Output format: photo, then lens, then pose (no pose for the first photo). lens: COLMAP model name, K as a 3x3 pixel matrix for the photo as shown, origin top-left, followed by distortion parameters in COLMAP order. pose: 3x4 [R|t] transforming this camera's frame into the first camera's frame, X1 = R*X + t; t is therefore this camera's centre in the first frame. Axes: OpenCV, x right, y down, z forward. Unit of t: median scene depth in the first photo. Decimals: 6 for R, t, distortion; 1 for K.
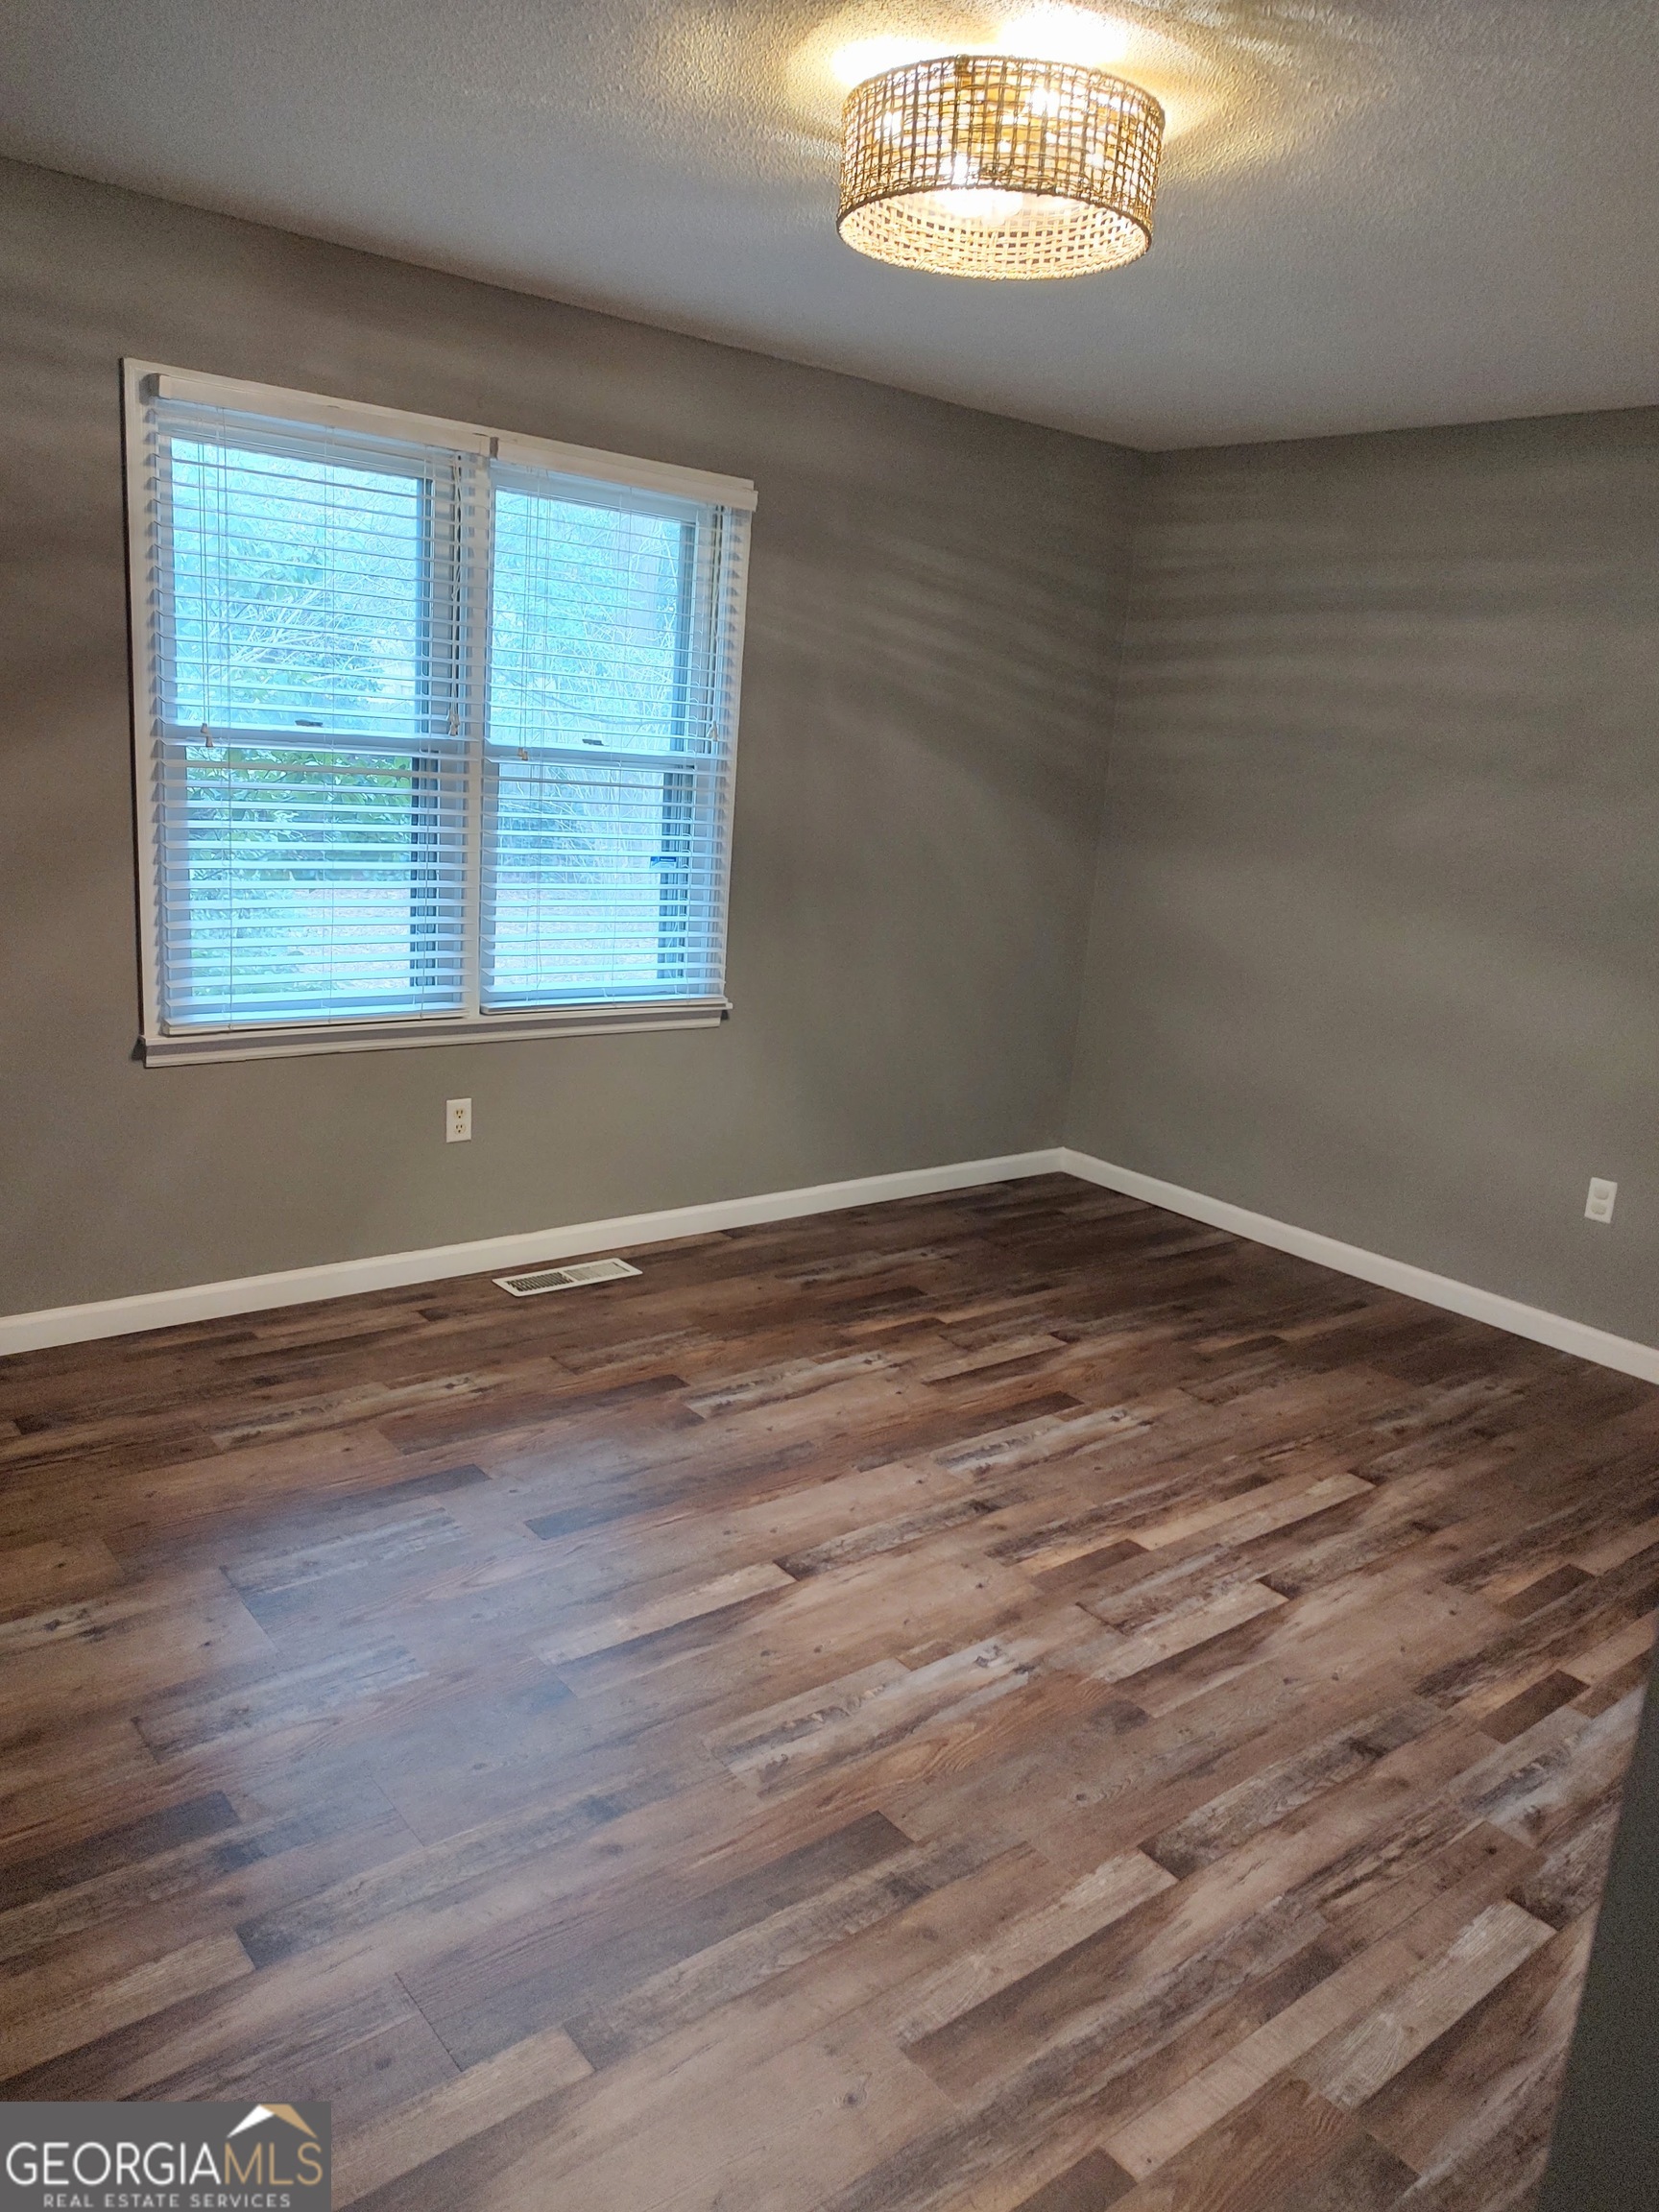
lens RADIAL K [[1585.1, 0, 811.8], [0, 1585.1, 1114.3], [0, 0, 1]] dist [0.040116, -0.035174]
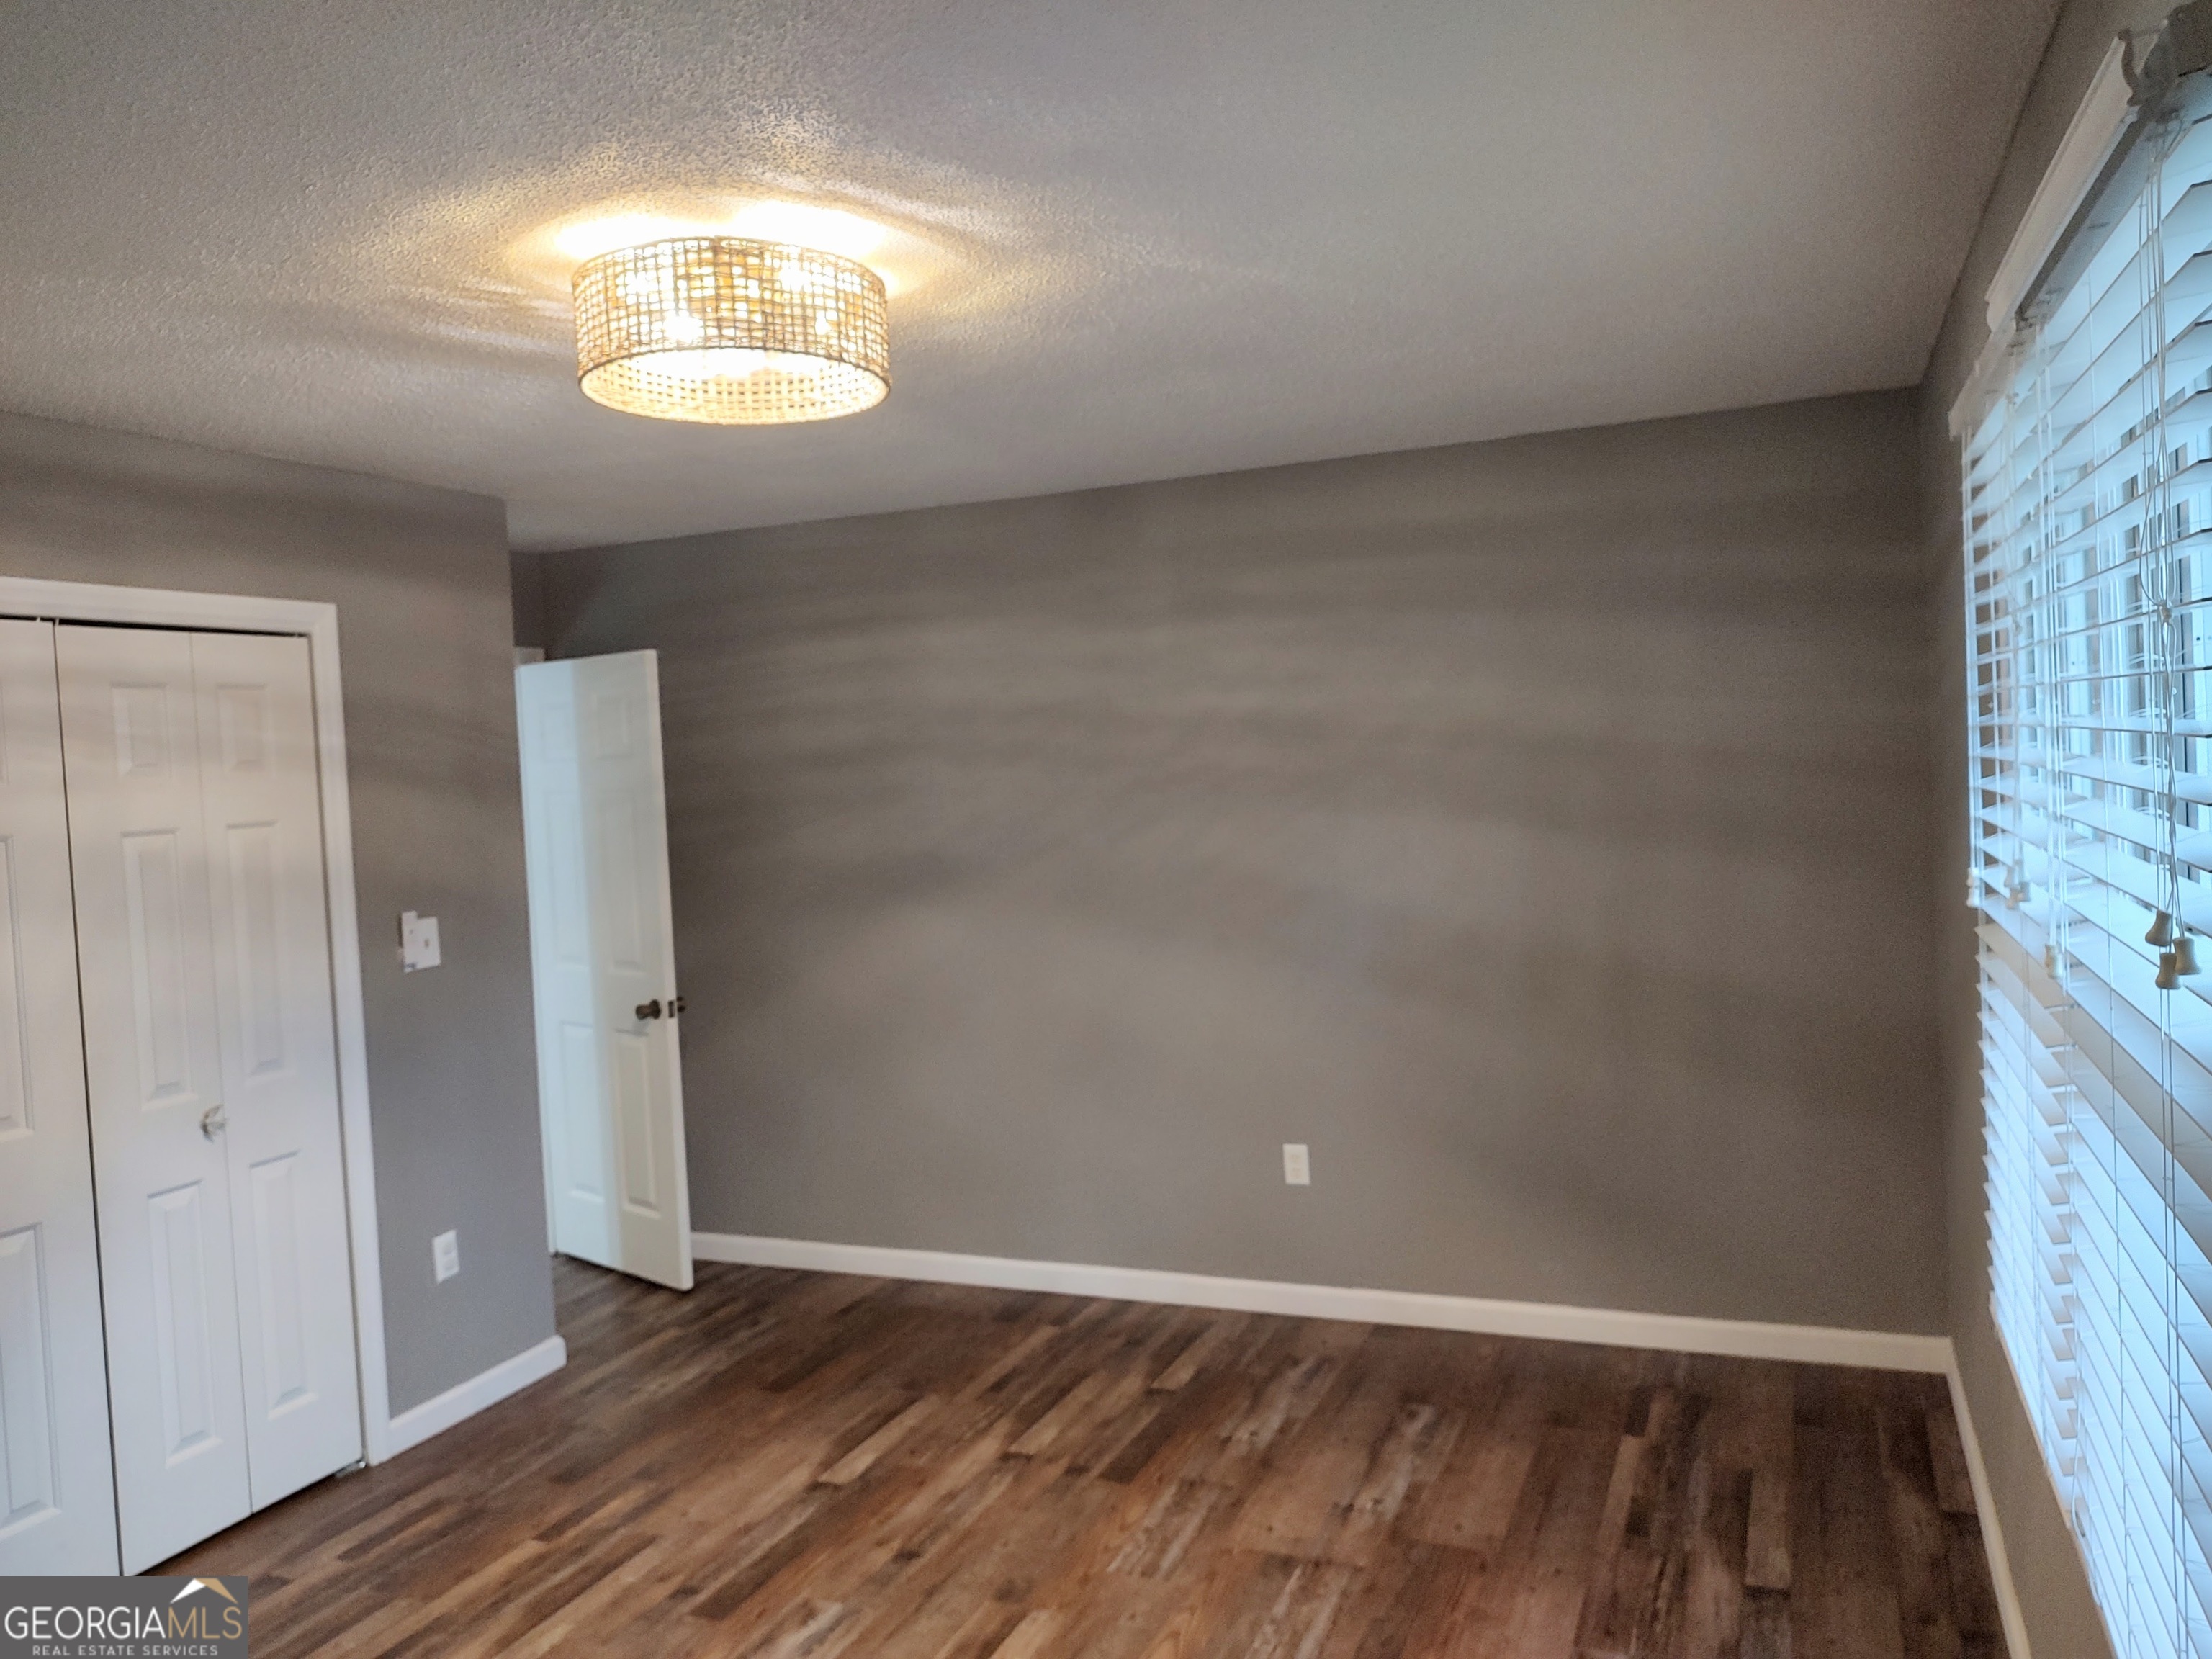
lens RADIAL K [[1585.1, 0, 1103.8], [0, 1585.1, 818.2], [0, 0, 1]] dist [0.040116, -0.035174]
pose [[-0.877751, -0.011165, -0.478988, 0.463953], [-0.132699, 0.966284, 0.220649, -0.624570], [0.460374, 0.257236, -0.849638, 2.398313]]
